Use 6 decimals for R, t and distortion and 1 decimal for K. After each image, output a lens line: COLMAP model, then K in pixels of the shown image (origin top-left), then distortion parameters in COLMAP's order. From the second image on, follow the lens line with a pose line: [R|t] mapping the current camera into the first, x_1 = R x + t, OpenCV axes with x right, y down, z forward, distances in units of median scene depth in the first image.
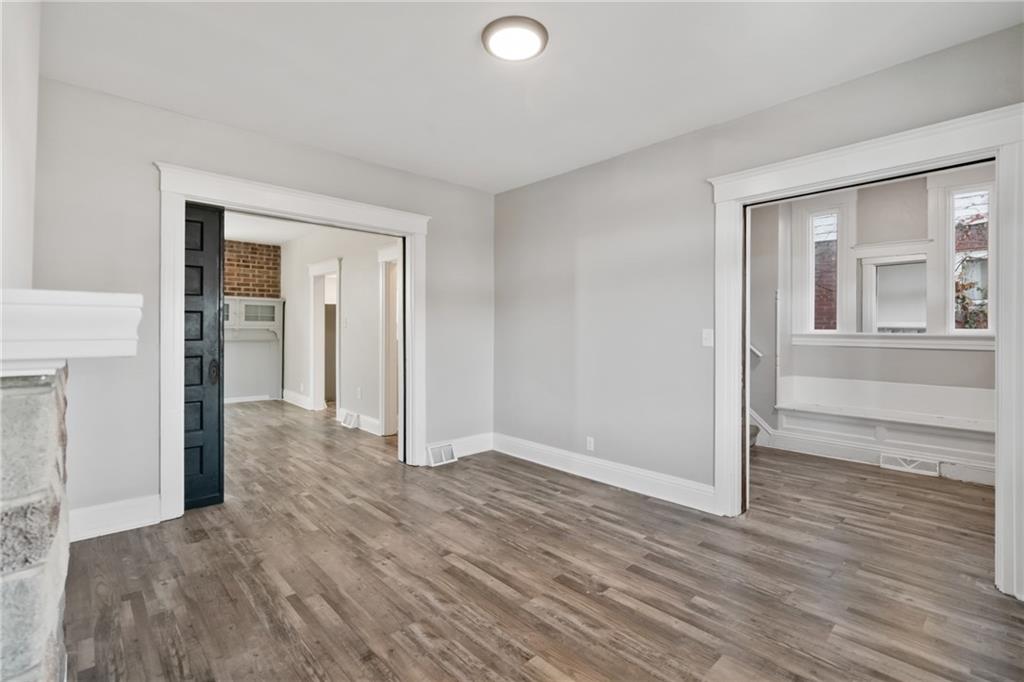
lens RADIAL K [[466.2, 0, 508.9], [0, 466.2, 336.0], [0, 0, 1]] dist [-0.020161, 0.009273]
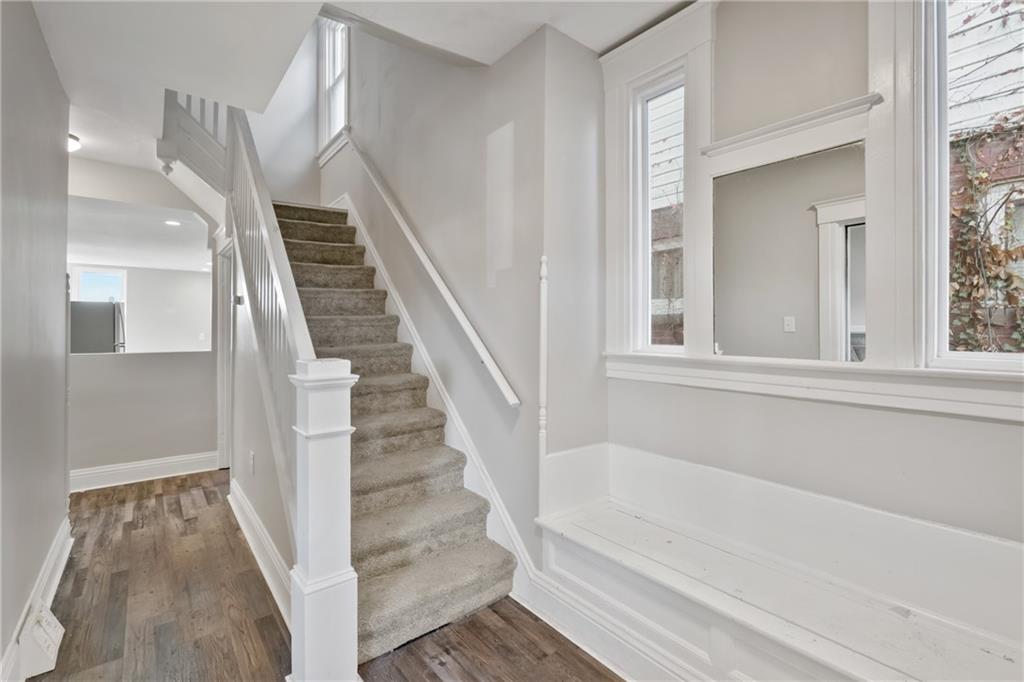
lens RADIAL K [[466.2, 0, 508.9], [0, 466.2, 336.0], [0, 0, 1]] dist [-0.020161, 0.009273]
pose [[0.996868, -0.001350, -0.079072, 0.554854], [0.000682, 0.999964, -0.008477, -0.018942], [0.079081, 0.008397, 0.996833, 0.526857]]
